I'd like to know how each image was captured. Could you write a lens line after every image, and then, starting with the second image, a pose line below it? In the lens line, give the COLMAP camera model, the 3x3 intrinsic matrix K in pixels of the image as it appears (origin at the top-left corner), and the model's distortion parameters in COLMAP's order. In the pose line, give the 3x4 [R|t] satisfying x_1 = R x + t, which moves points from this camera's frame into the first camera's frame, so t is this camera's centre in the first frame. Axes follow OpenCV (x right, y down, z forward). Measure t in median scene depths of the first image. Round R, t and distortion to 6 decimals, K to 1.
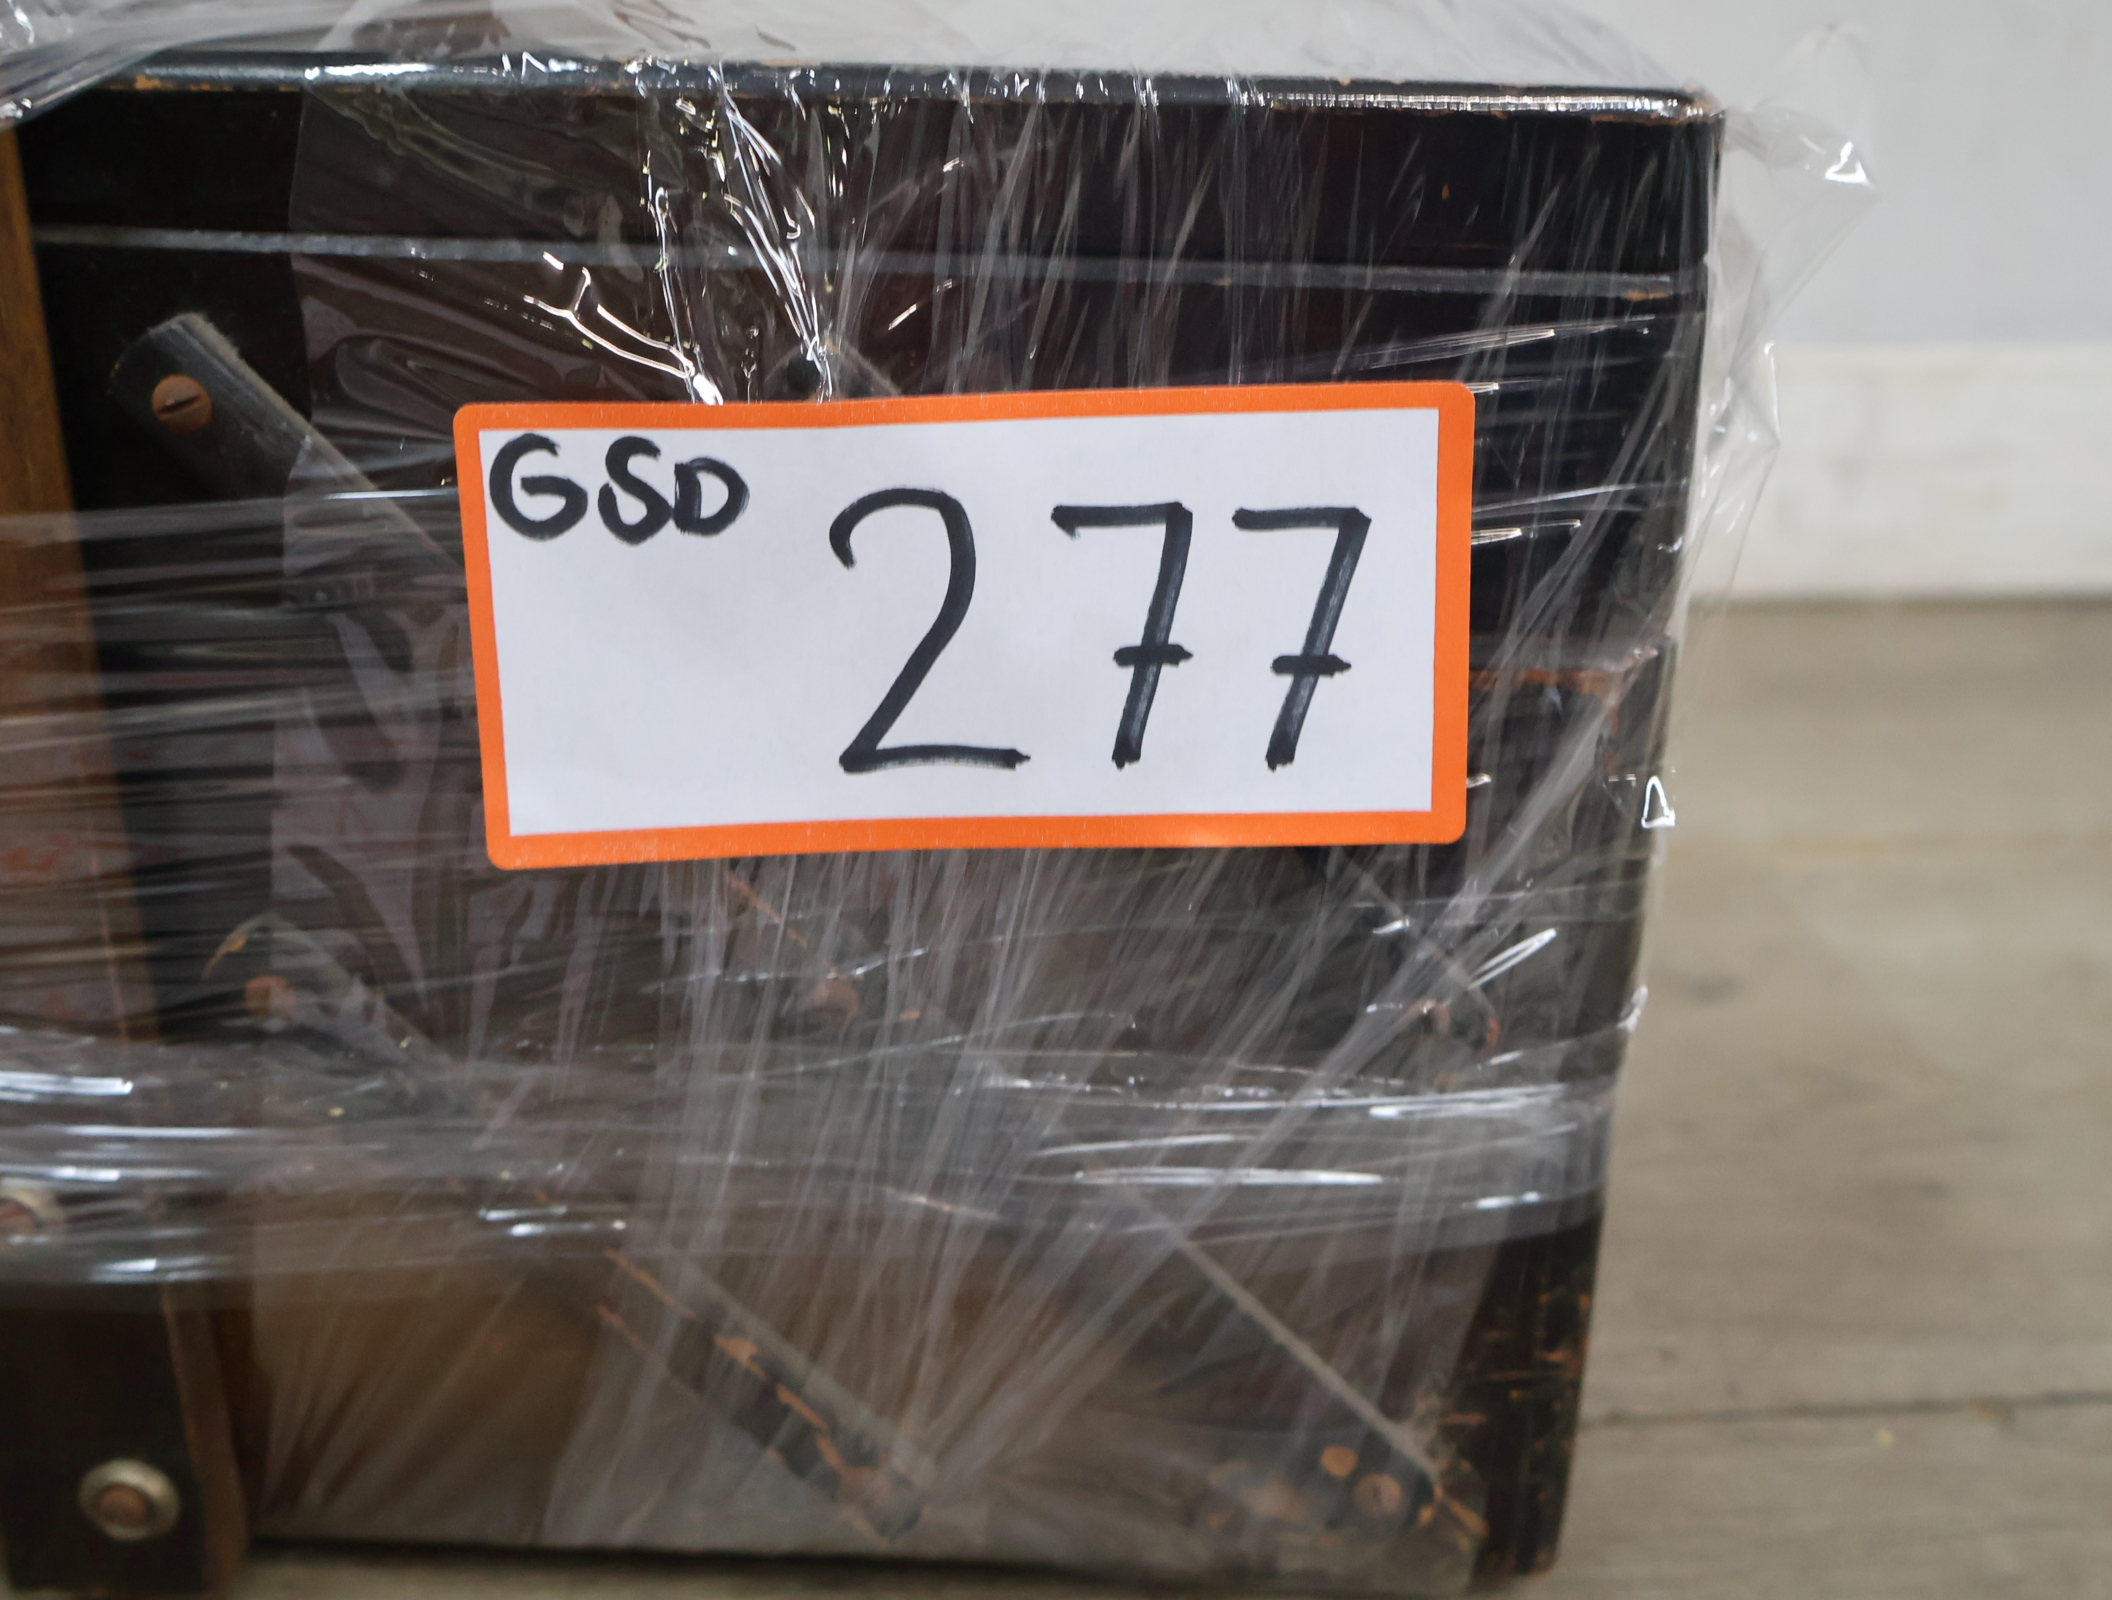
lens RADIAL K [[2441.6, 0, 1056.0], [0, 2441.6, 800.0], [0, 0, 1]] dist [-0.003591, 0.002838]
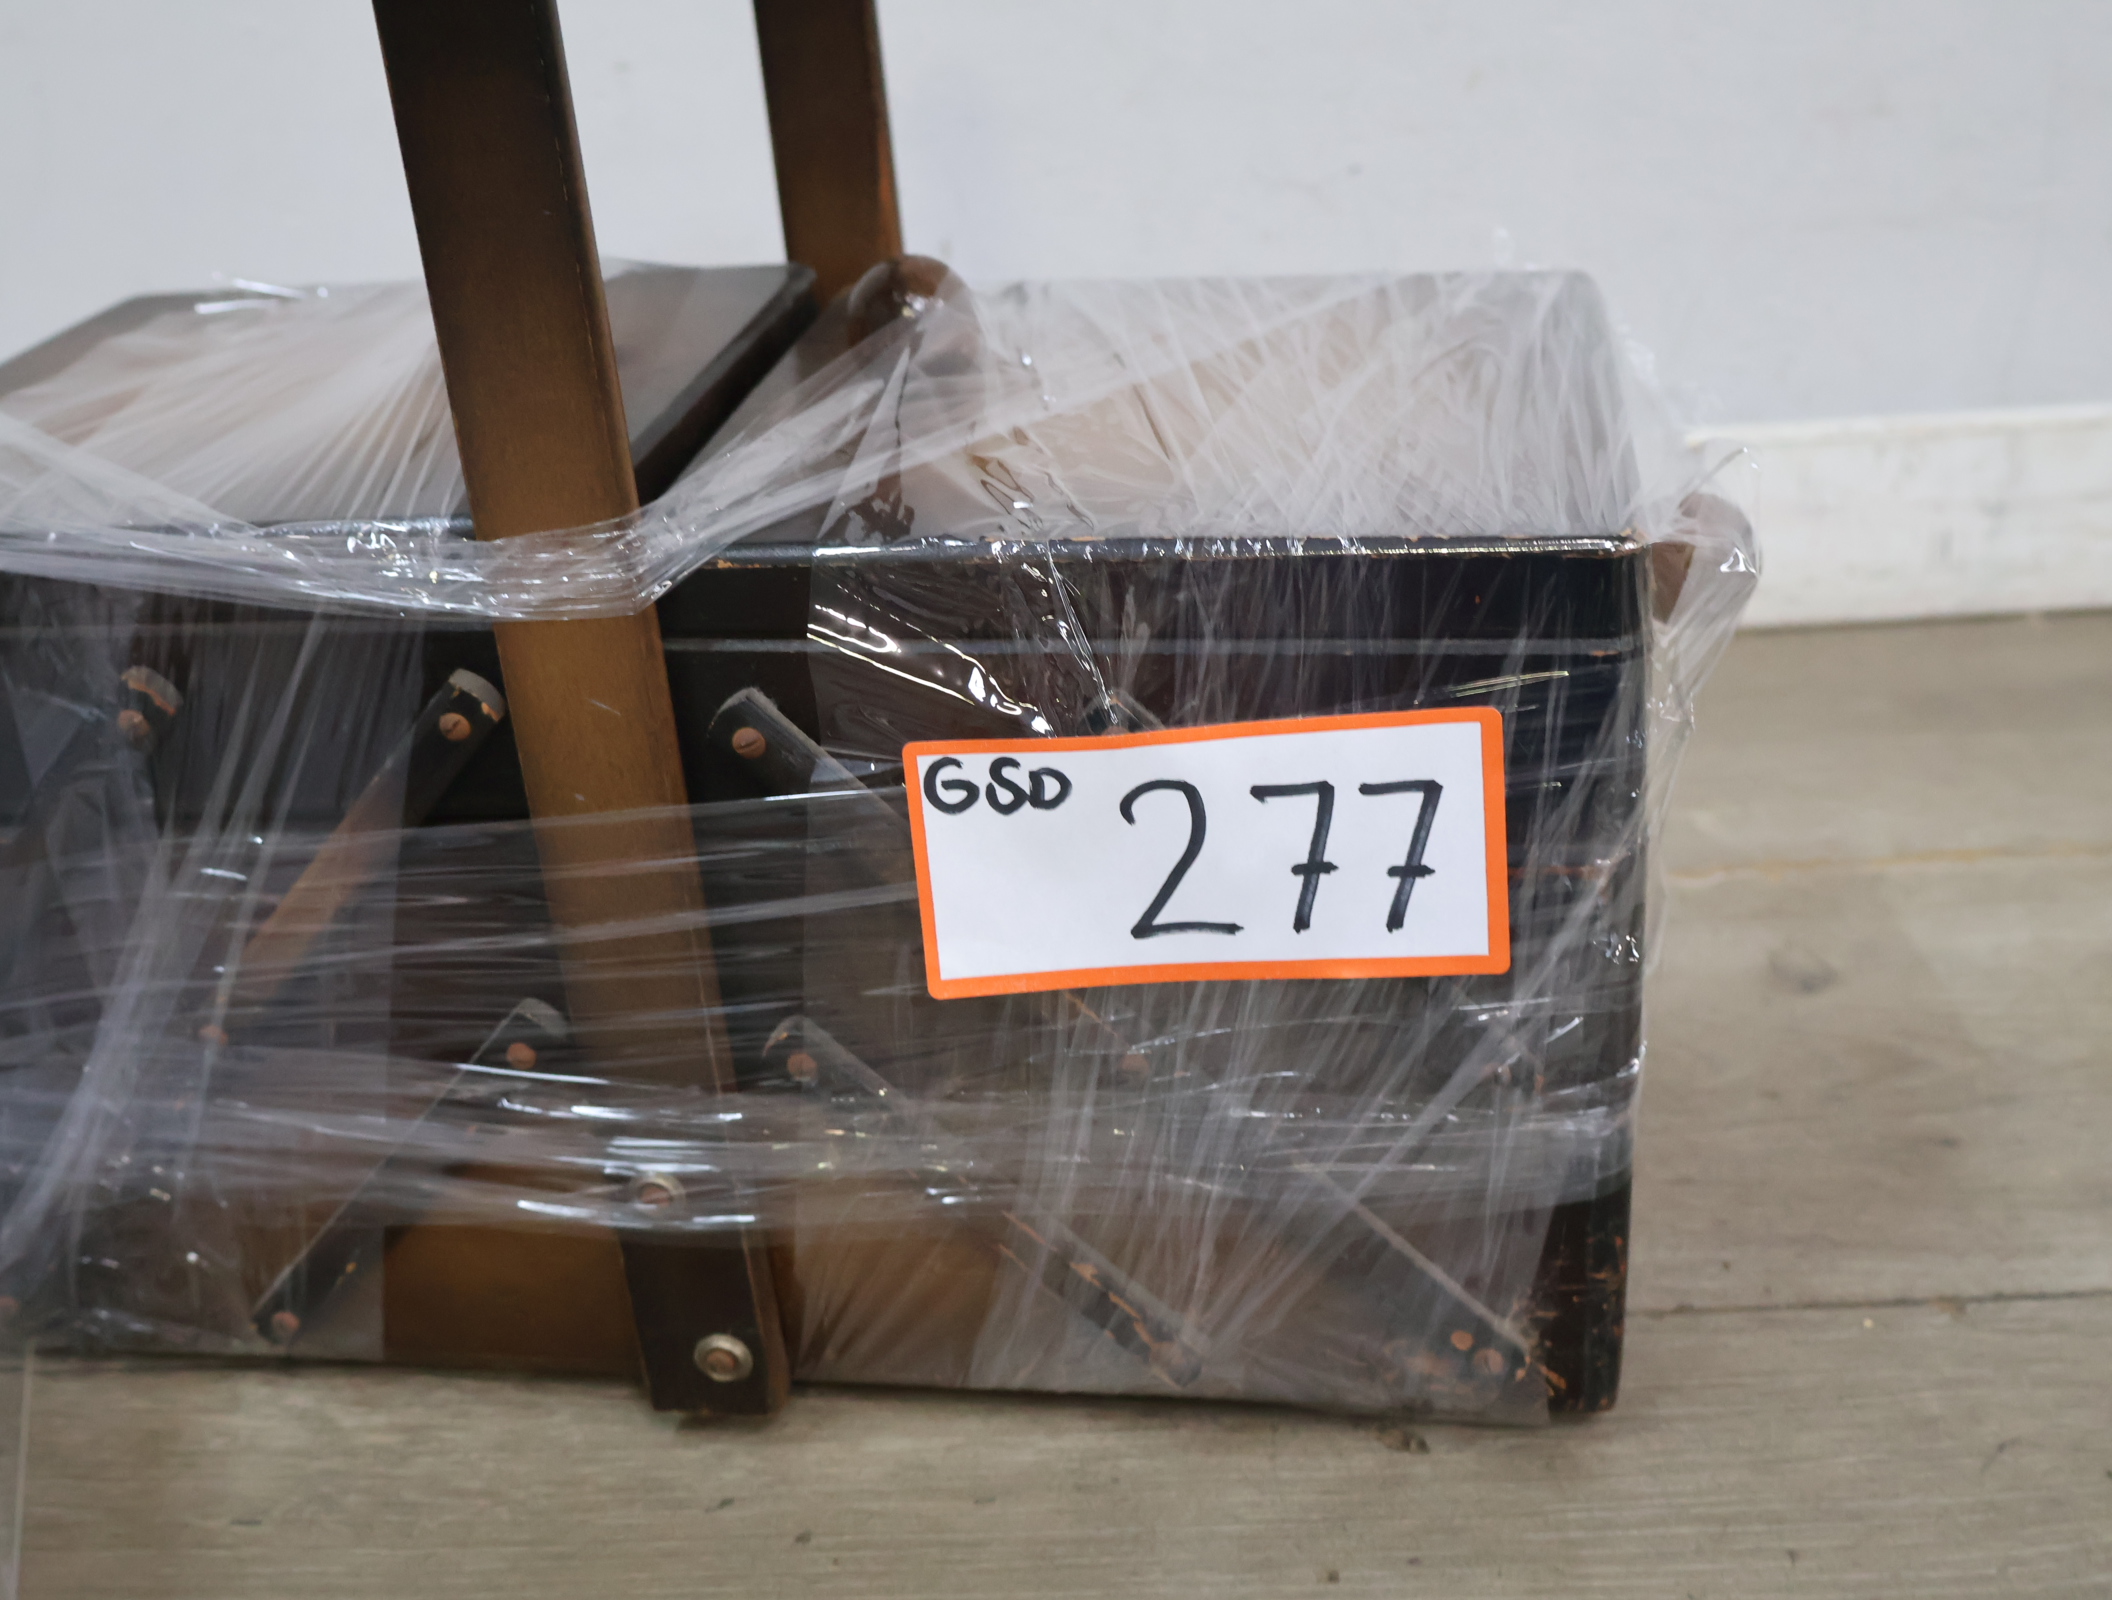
lens RADIAL K [[2441.6, 0, 1056.0], [0, 2441.6, 800.0], [0, 0, 1]] dist [-0.003591, 0.002838]
pose [[0.989227, -0.024460, -0.144330, 0.099565], [0.033108, 0.997778, 0.057823, -0.193970], [0.142595, -0.061979, 0.987839, -0.628459]]
